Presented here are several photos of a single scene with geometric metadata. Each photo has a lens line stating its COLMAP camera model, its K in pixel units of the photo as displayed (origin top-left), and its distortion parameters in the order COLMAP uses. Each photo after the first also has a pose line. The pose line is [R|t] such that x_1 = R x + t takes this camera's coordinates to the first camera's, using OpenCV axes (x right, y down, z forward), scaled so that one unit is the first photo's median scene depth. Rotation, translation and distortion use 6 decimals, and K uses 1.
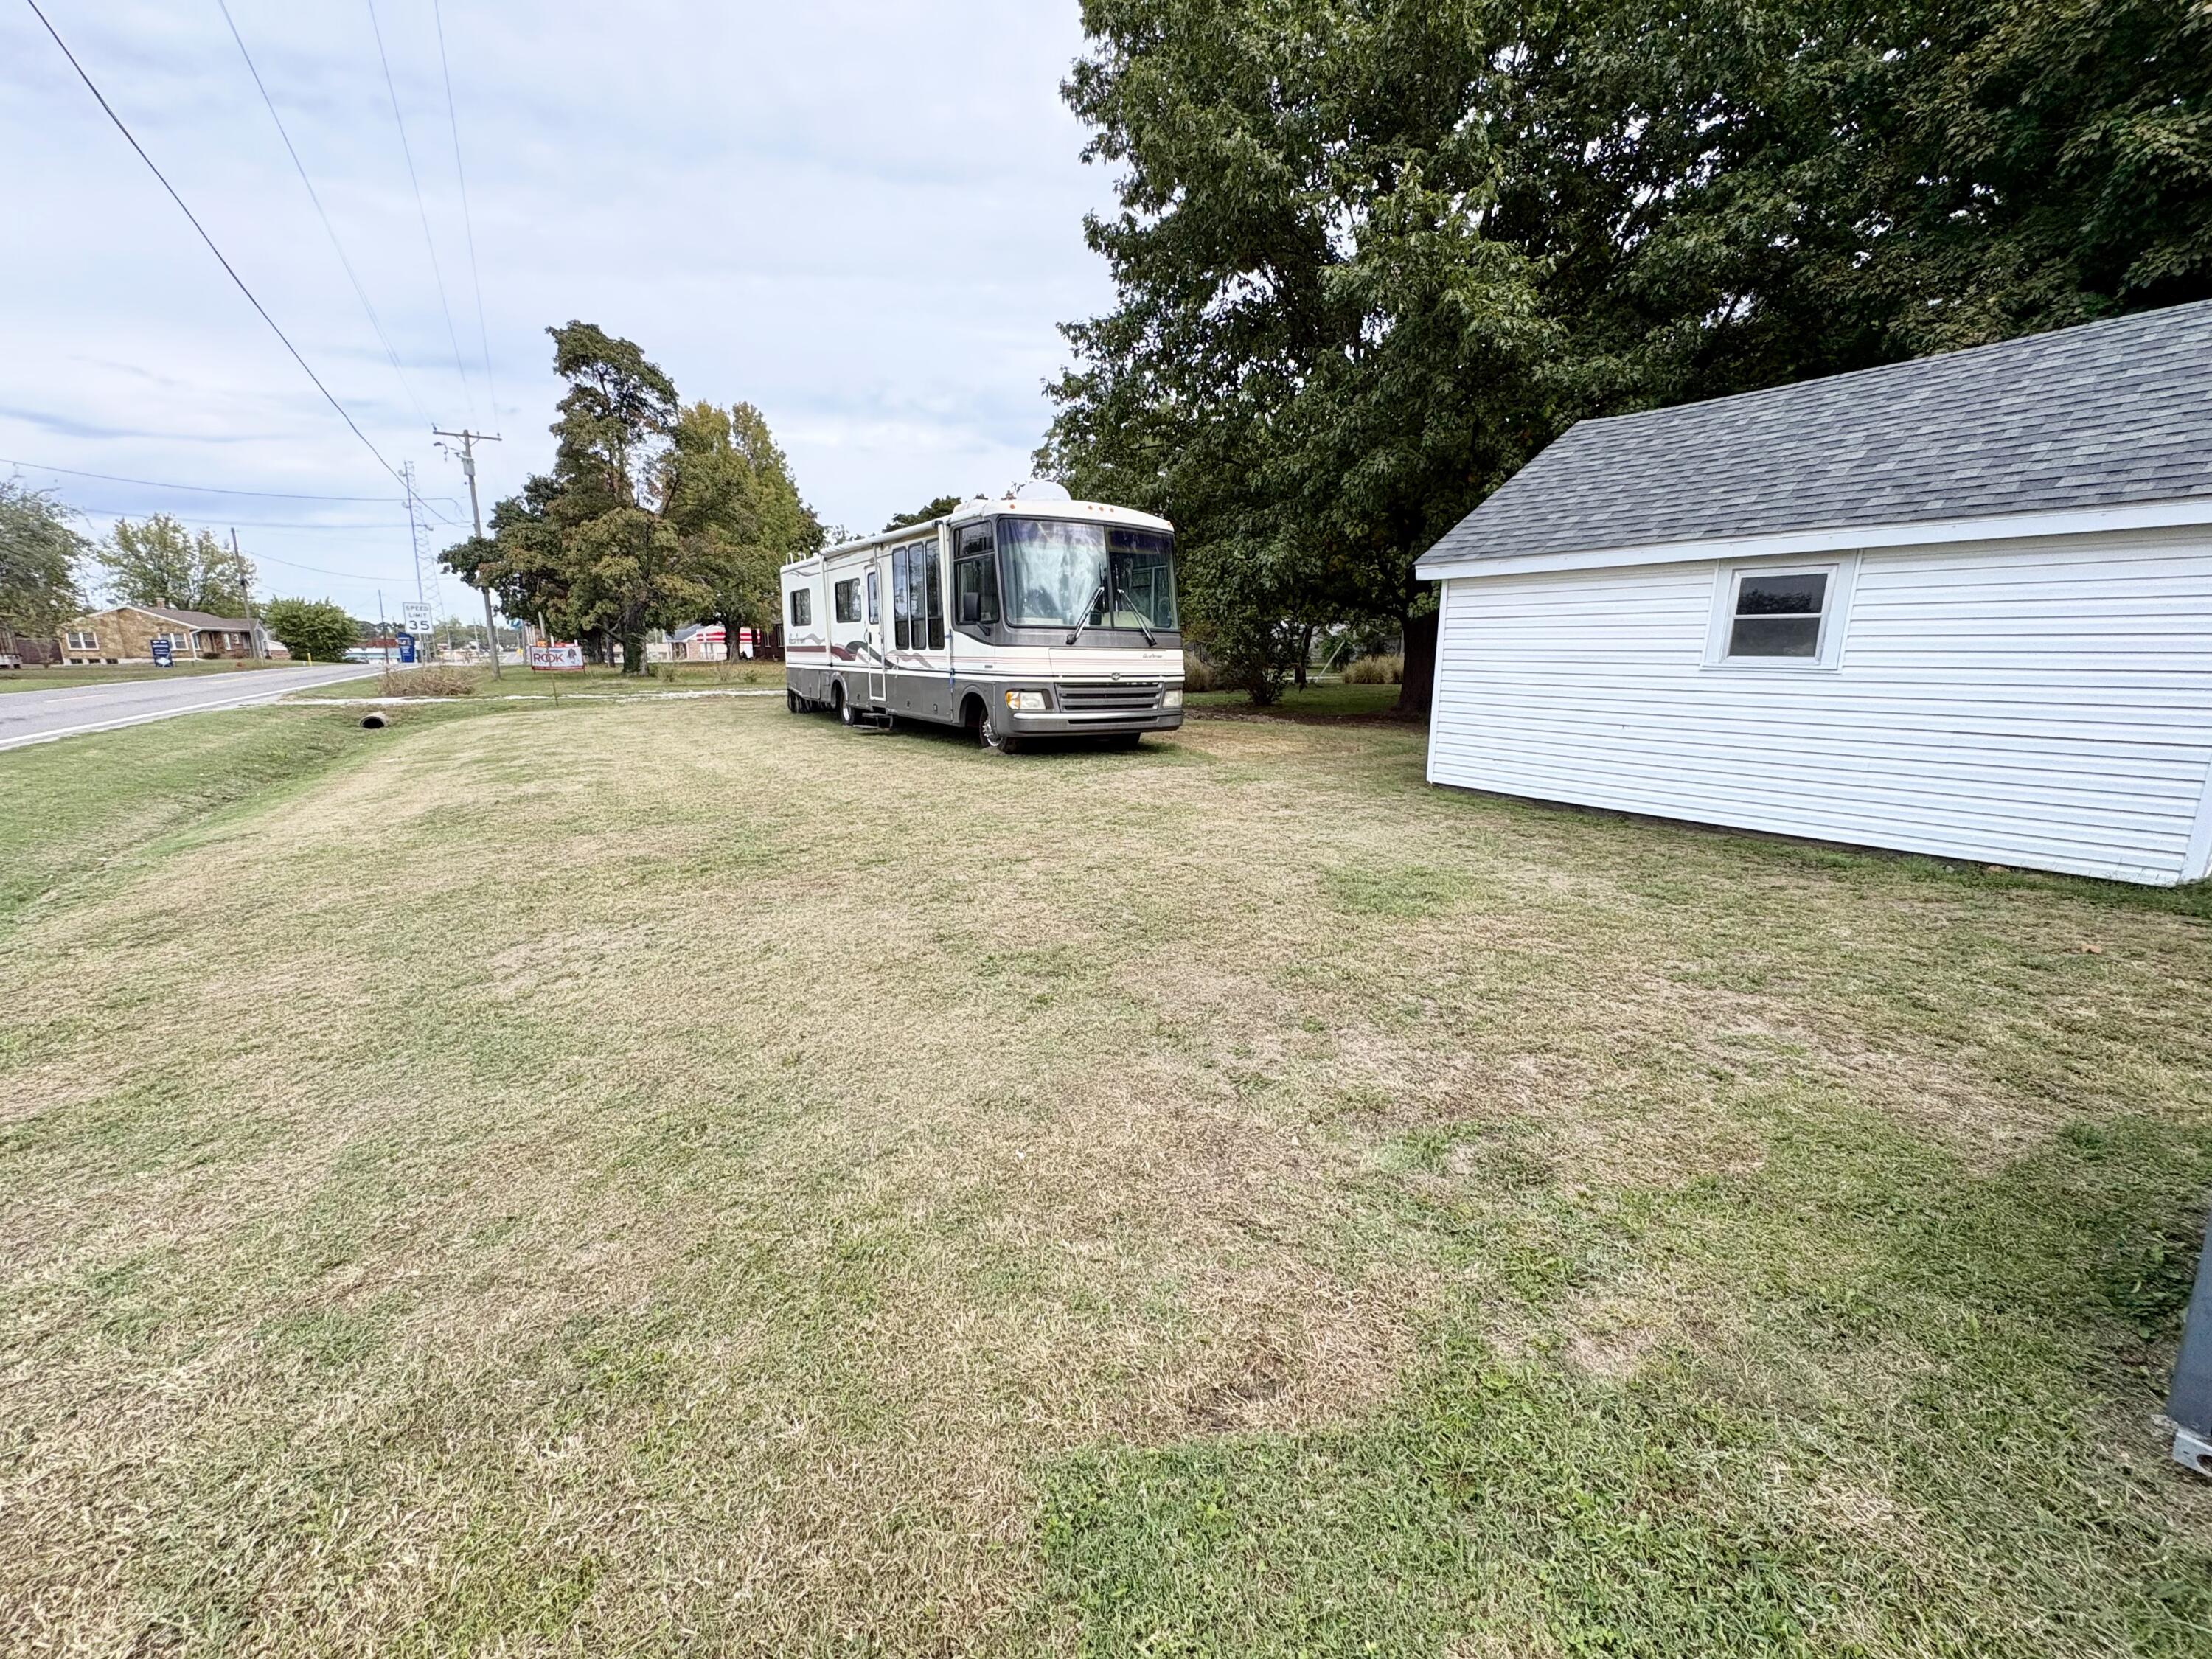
lens RADIAL K [[880.0, 0, 1105.4], [0, 880.0, 831.6], [0, 0, 1]] dist [-0.000393, 0.000708]
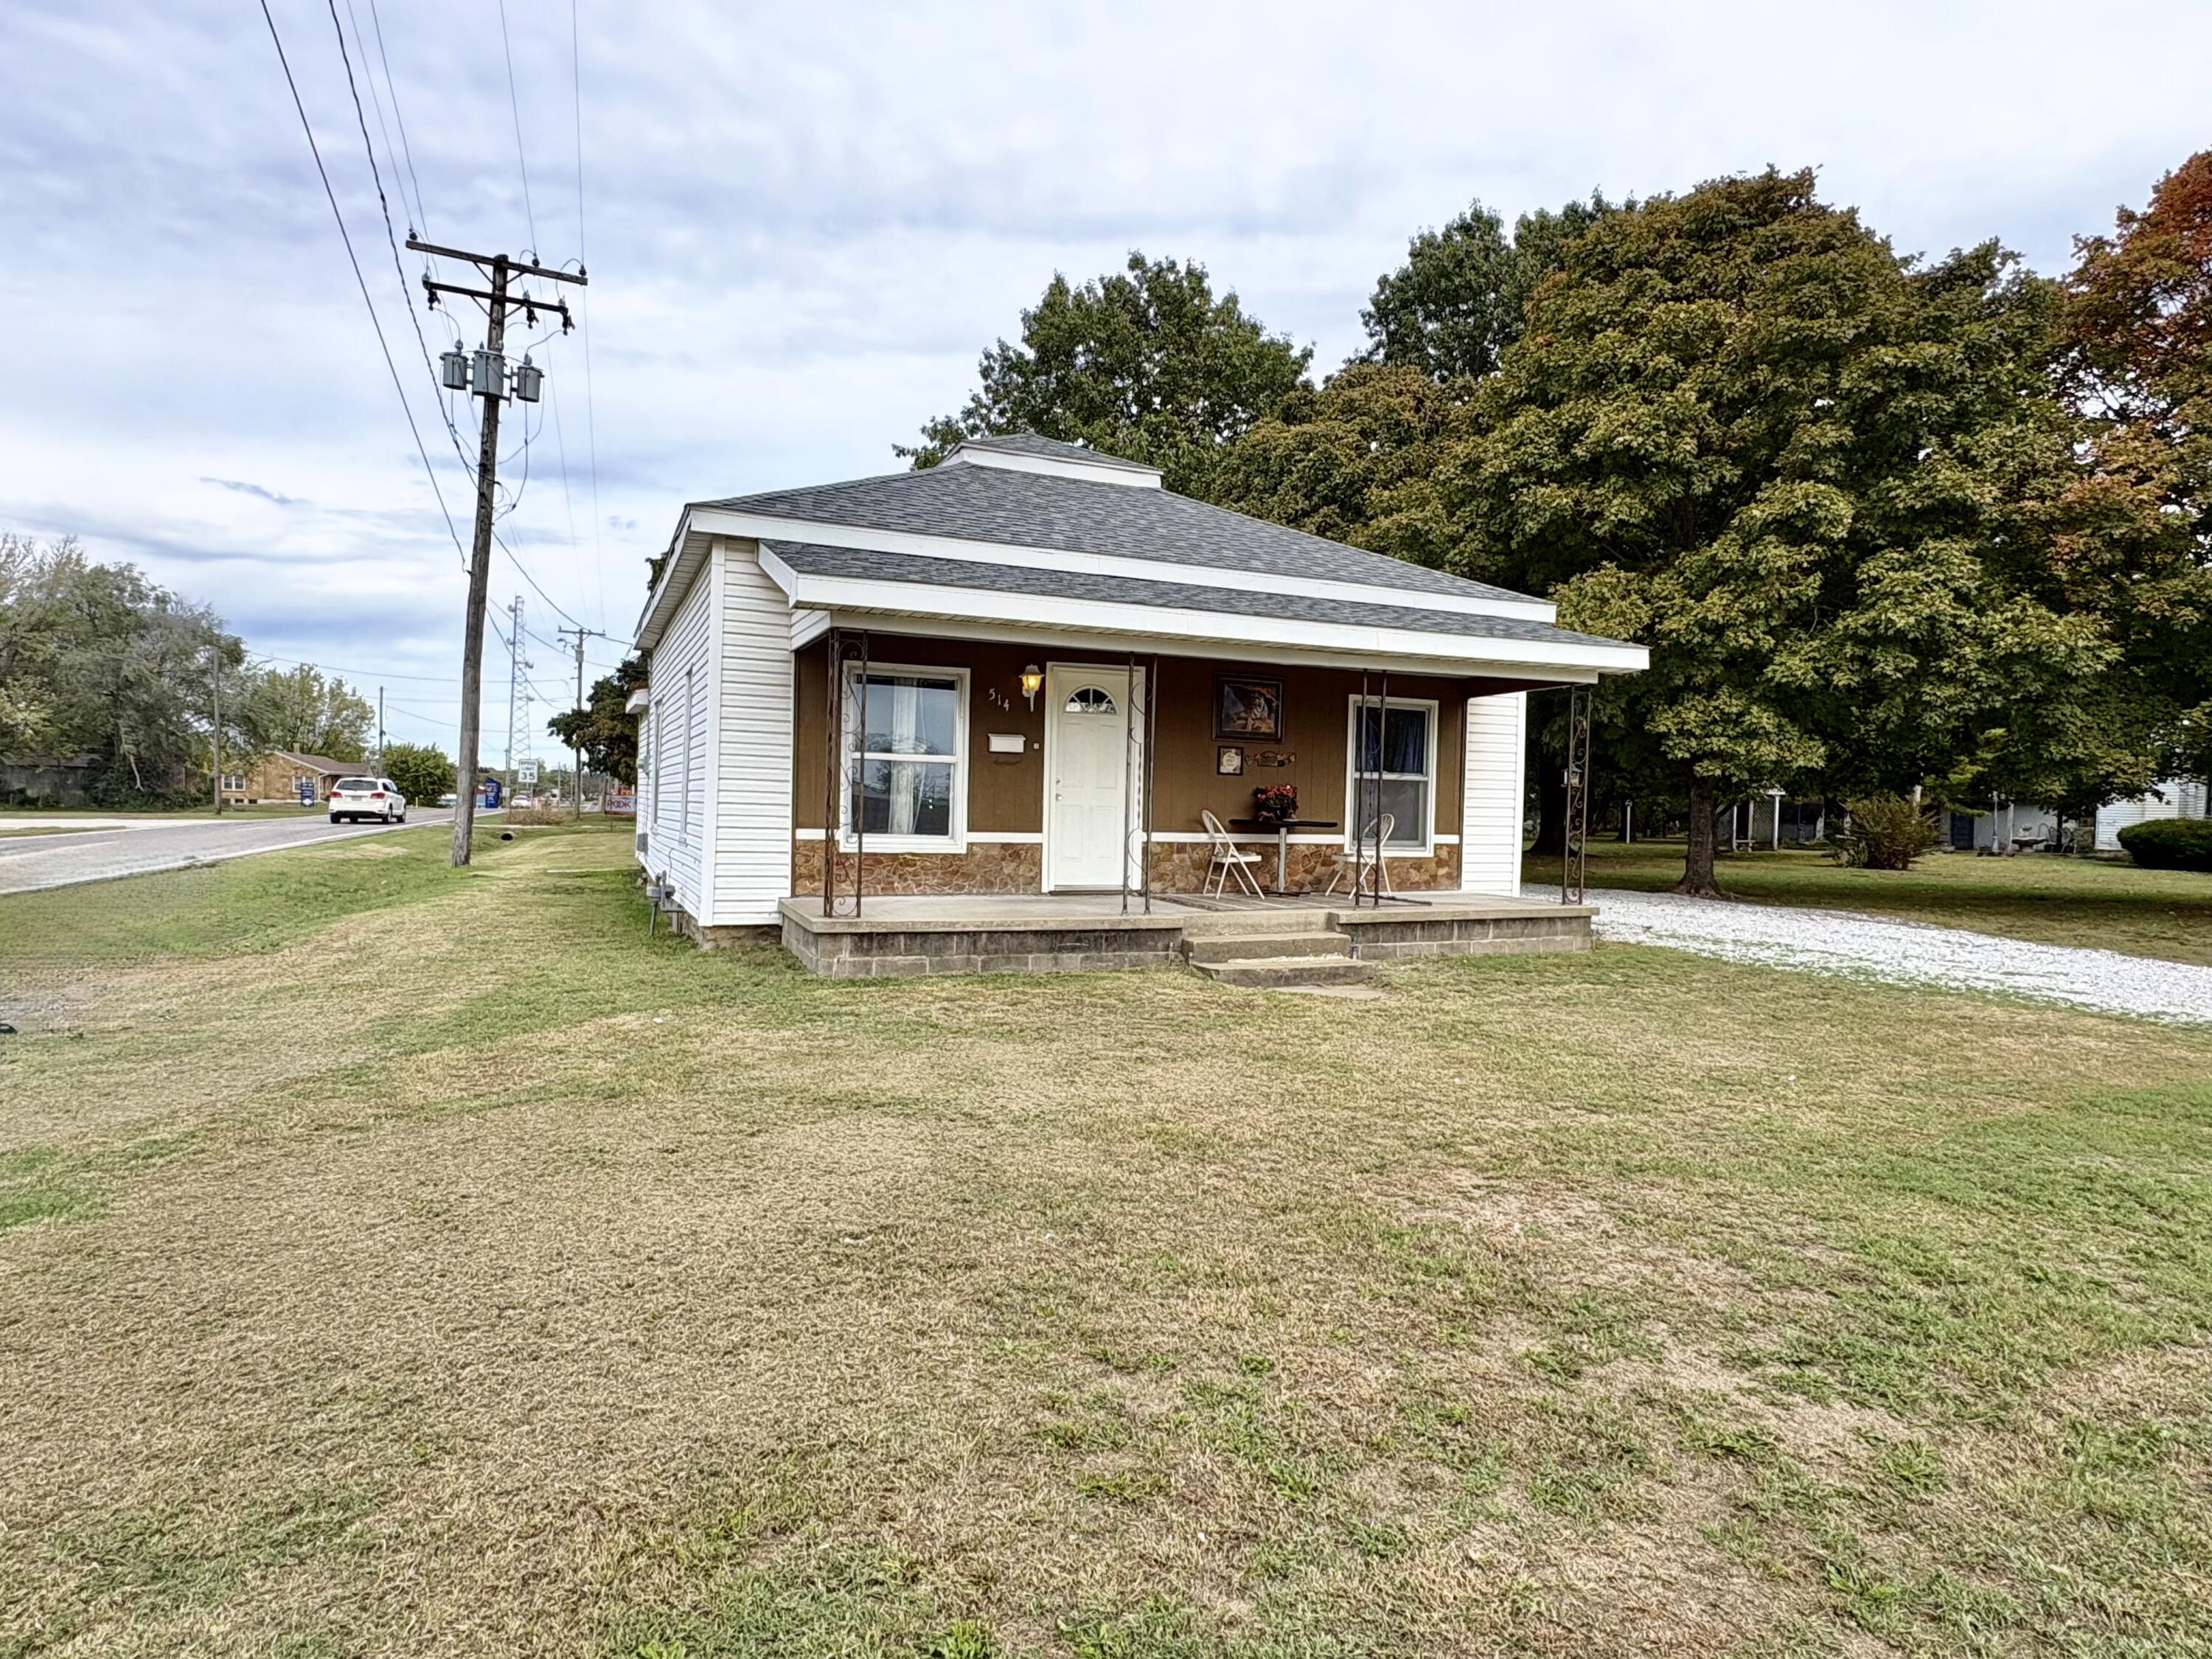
lens RADIAL K [[1231.2, 0, 1106.0], [0, 1231.2, 829.5], [0, 0, 1]] dist [-0.000231, 0.000506]
pose [[0.981834, 0.021860, -0.188478, 0.357211], [-0.056816, 0.981634, -0.182115, 0.111509], [0.181035, 0.189515, 0.965044, -0.520761]]
